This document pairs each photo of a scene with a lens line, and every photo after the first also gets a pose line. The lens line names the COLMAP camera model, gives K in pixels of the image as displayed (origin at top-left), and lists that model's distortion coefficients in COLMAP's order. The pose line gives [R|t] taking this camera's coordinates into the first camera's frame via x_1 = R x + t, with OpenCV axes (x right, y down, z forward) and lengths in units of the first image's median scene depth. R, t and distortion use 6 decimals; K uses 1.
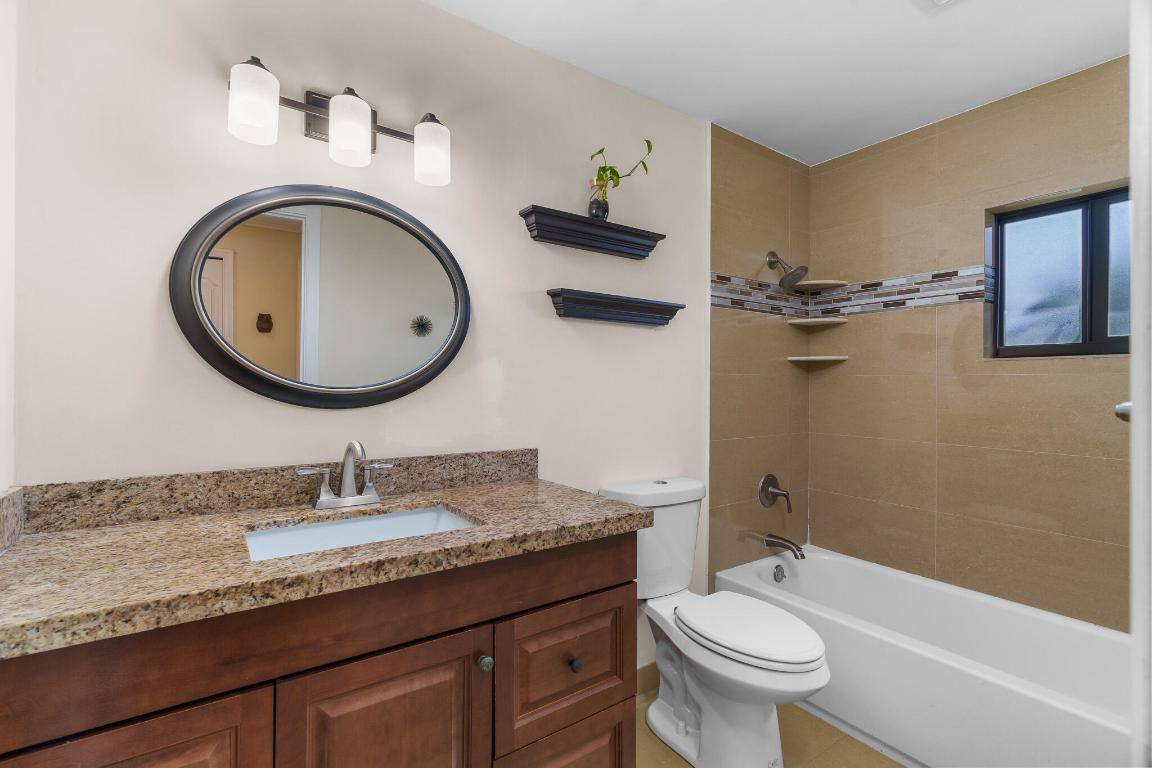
lens RADIAL K [[519.1, 0, 569.0], [0, 519.1, 383.3], [0, 0, 1]] dist [-0.002245, 0.000792]
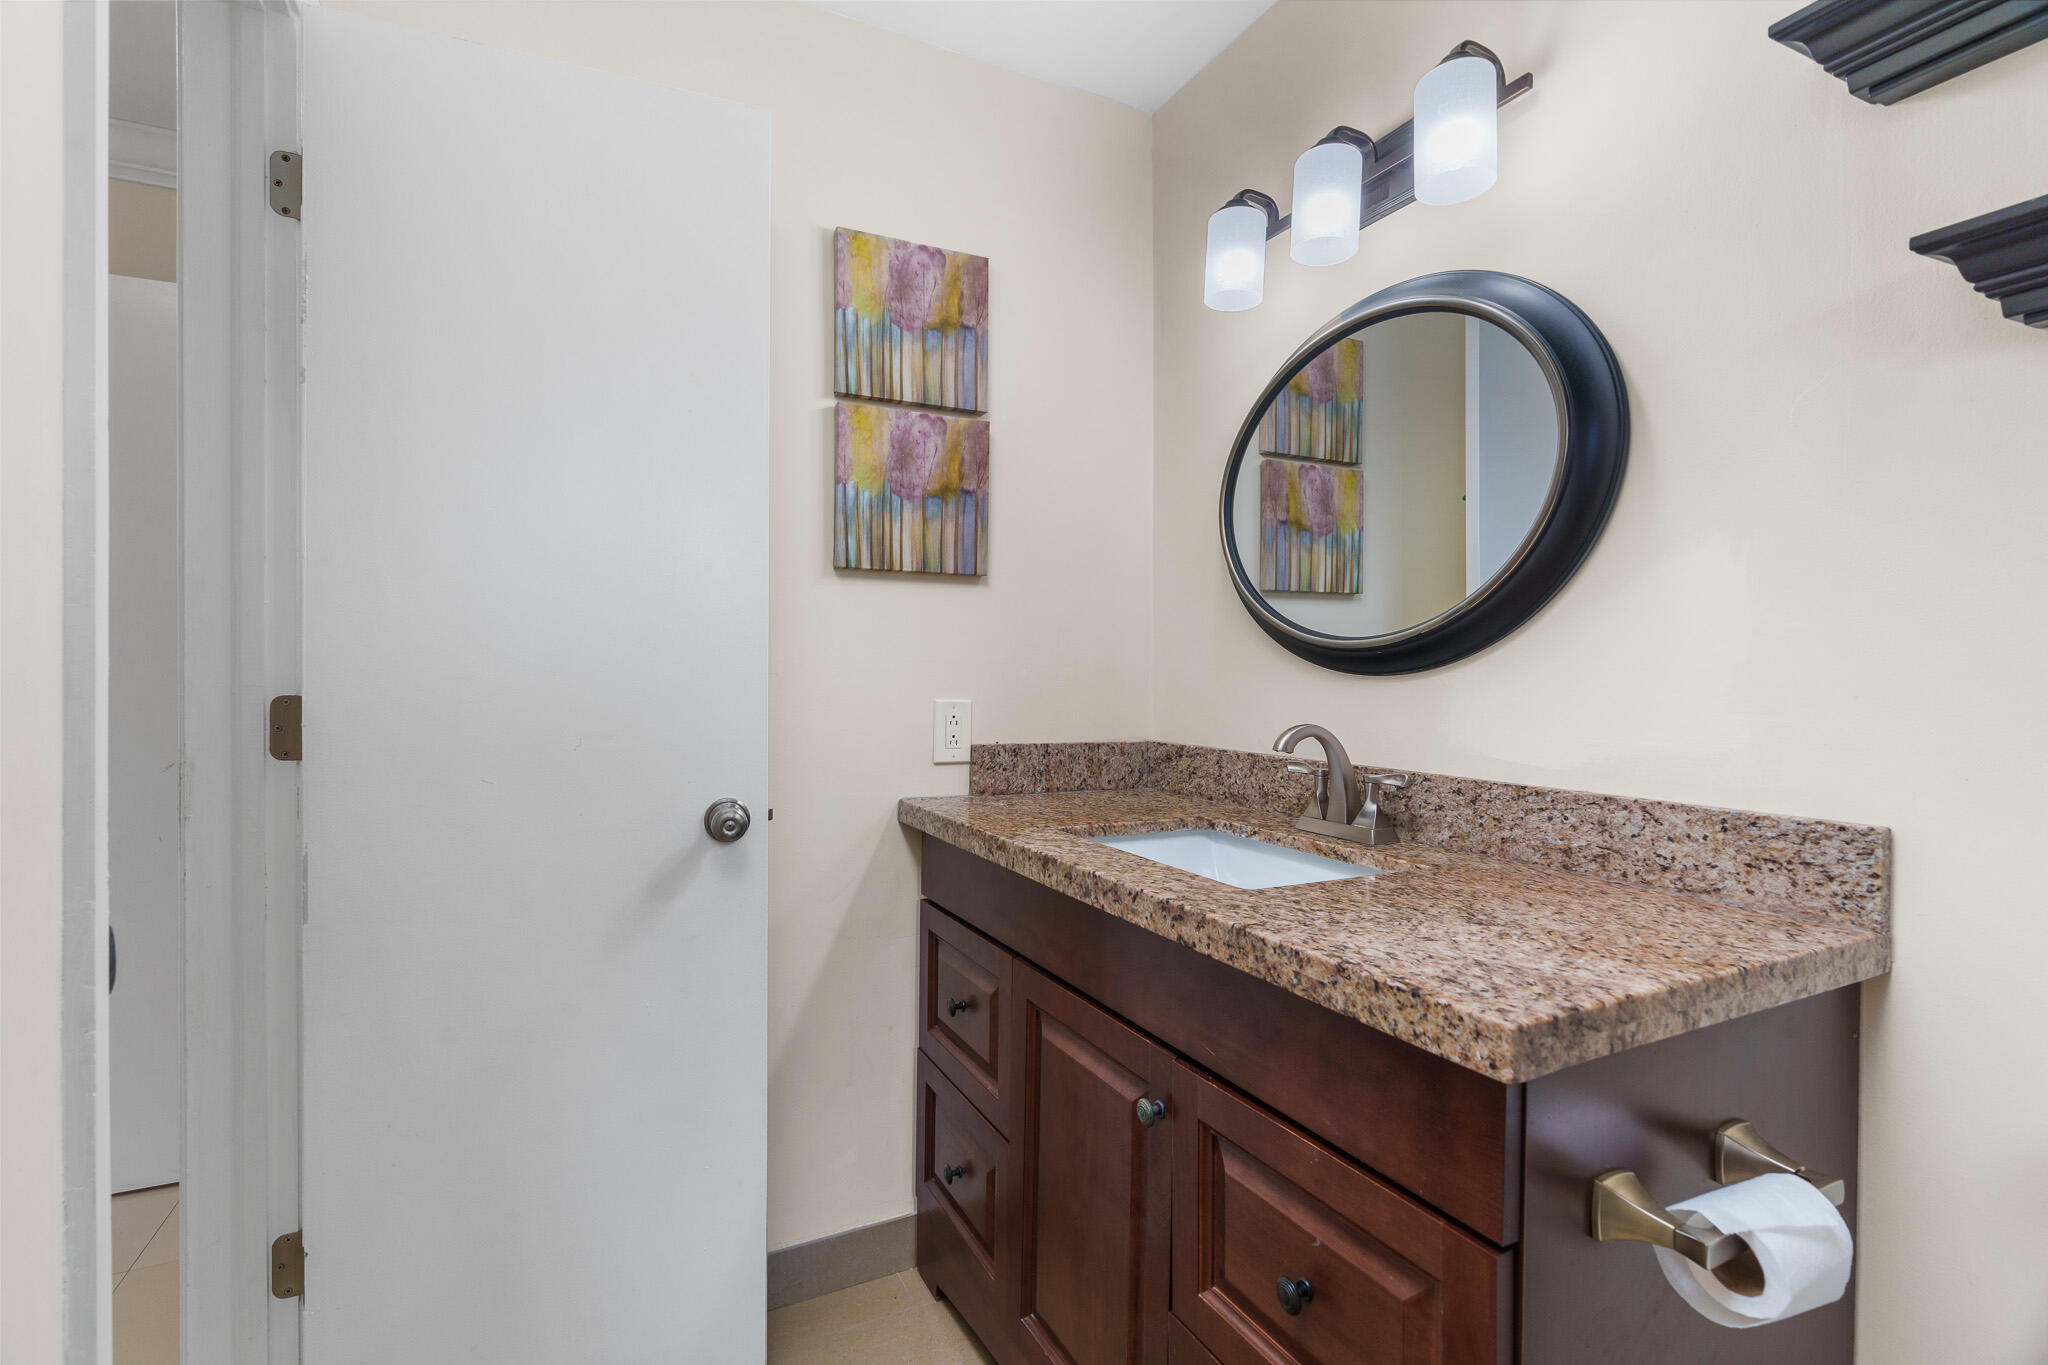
lens RADIAL K [[922.9, 0, 1011.5], [0, 922.9, 681.3], [0, 0, 1]] dist [-0.002245, 0.000792]
pose [[-0.140807, 0.000799, -0.990037, 0.752525], [-0.004357, 0.999989, 0.001427, 0.066723], [0.990027, 0.004515, -0.140802, 0.881952]]
